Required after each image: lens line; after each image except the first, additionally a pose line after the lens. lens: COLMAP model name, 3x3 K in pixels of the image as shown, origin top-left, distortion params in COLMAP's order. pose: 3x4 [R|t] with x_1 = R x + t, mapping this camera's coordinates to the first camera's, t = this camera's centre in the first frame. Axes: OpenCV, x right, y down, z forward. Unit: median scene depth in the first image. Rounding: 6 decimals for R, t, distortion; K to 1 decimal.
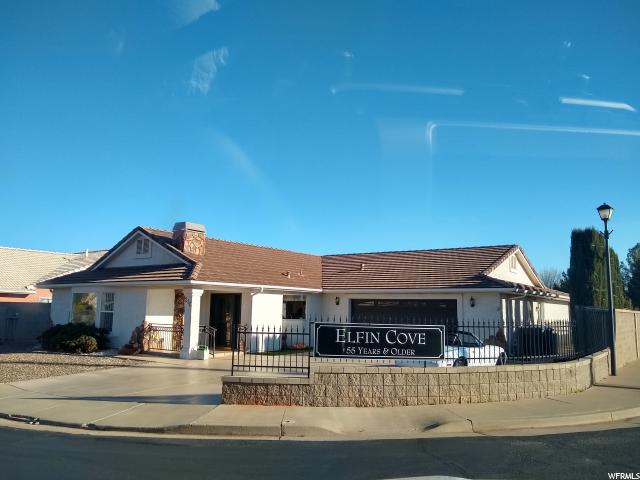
lens RADIAL K [[509.5, 0, 312.4], [0, 509.5, 236.9], [0, 0, 1]] dist [0.010819, -0.004775]
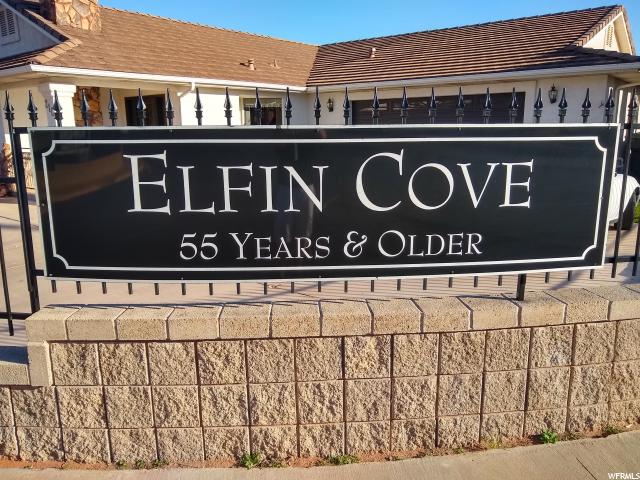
lens RADIAL K [[509.5, 0, 312.4], [0, 509.5, 236.9], [0, 0, 1]] dist [0.010819, -0.004775]
pose [[0.998382, -0.020301, -0.053109, 0.136930], [0.037331, 0.938601, 0.342980, 0.142221], [0.042886, -0.344407, 0.937840, 0.787068]]
